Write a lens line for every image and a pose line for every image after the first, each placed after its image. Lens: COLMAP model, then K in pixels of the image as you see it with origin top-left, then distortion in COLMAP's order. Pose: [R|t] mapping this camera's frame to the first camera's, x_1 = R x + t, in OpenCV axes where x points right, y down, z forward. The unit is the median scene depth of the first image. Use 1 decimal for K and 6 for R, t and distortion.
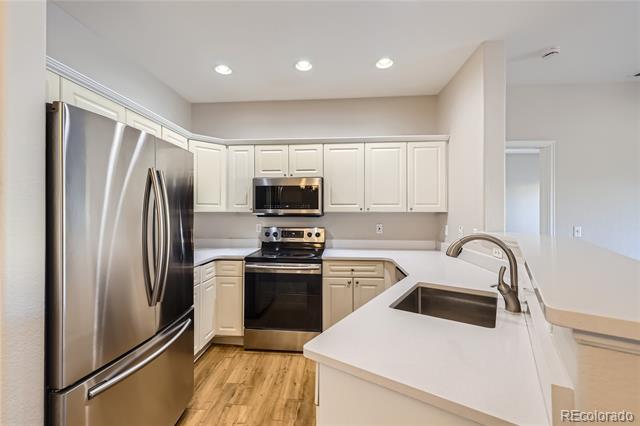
lens RADIAL K [[272.3, 0, 320.2], [0, 272.3, 210.0], [0, 0, 1]] dist [0.012439, -0.003145]
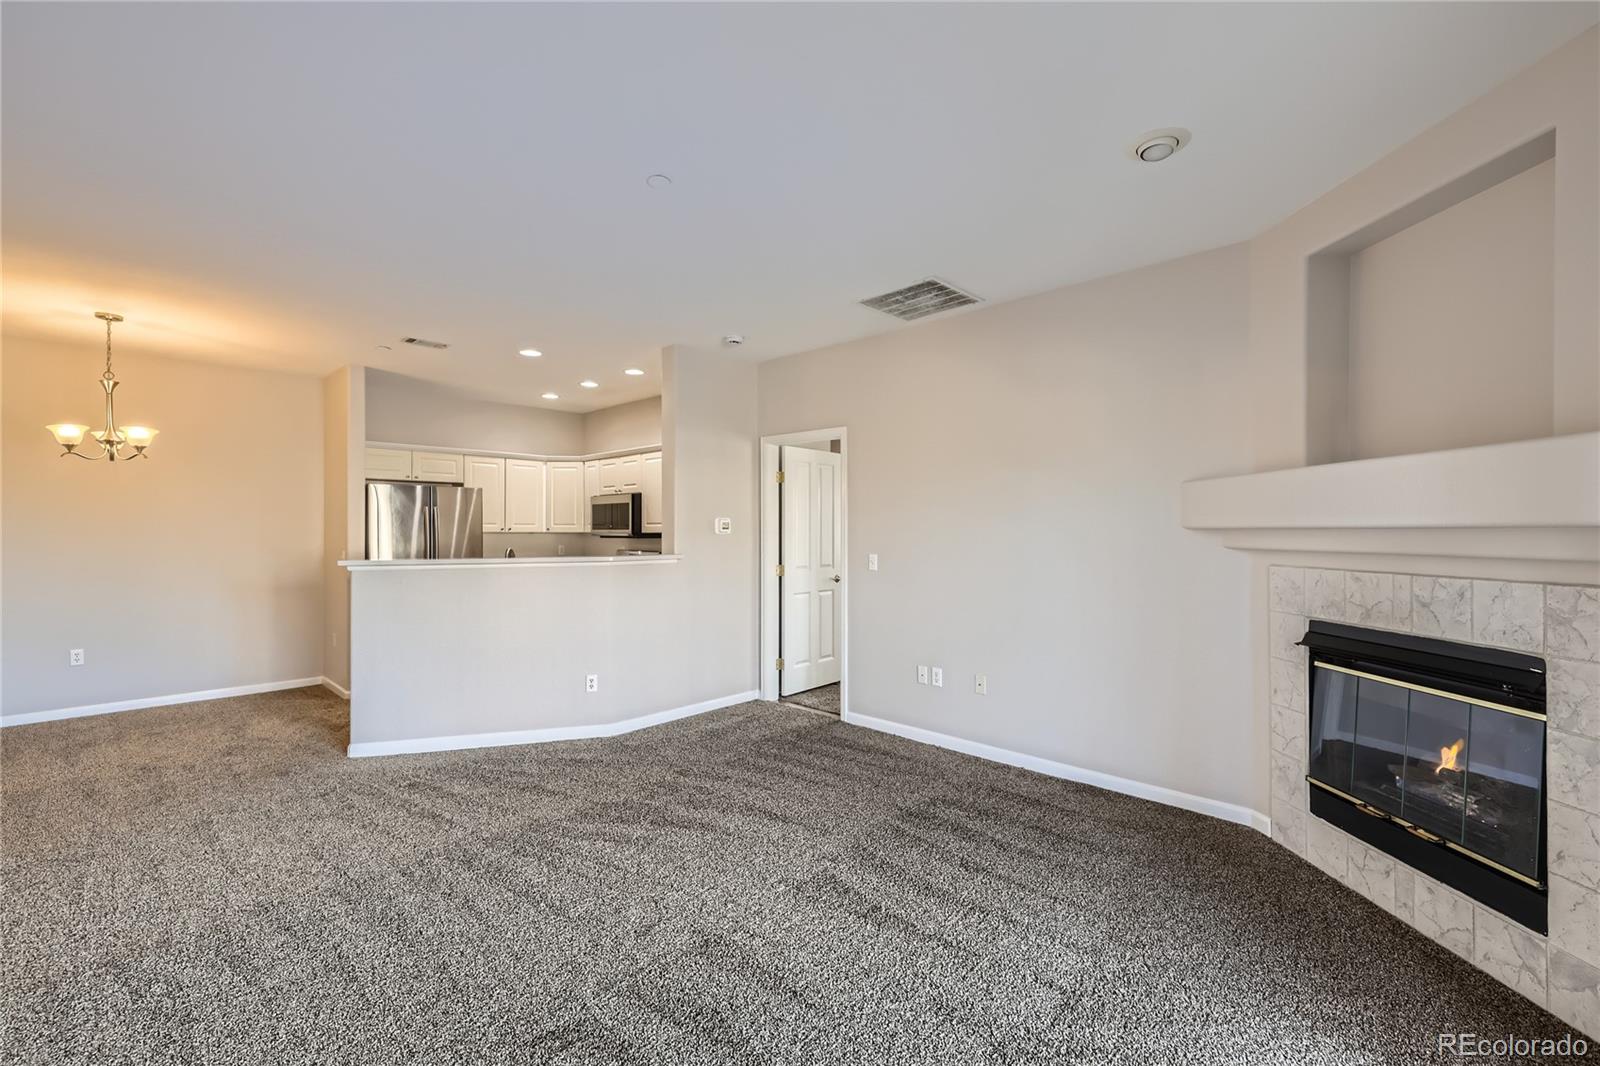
lens RADIAL K [[680.7, 0, 783.5], [0, 680.7, 528.0], [0, 0, 1]] dist [0.012439, -0.003145]
pose [[0.761715, -0.004583, -0.647896, 1.822123], [0.004870, 0.999987, -0.001348, -0.002031], [0.647894, -0.002128, 0.761727, -0.373080]]
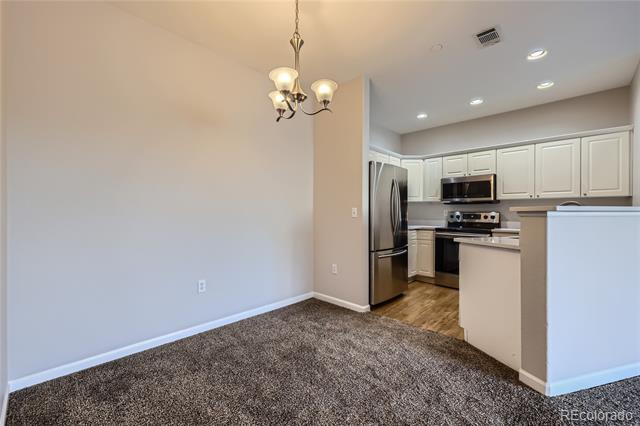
lens RADIAL K [[272.3, 0, 315.9], [0, 272.3, 212.5], [0, 0, 1]] dist [0.012439, -0.003145]
pose [[0.767077, 0.000869, -0.641554, 0.203969], [0.000490, 0.999998, 0.001939, 0.071065], [0.641554, -0.001802, 0.767075, -0.646725]]
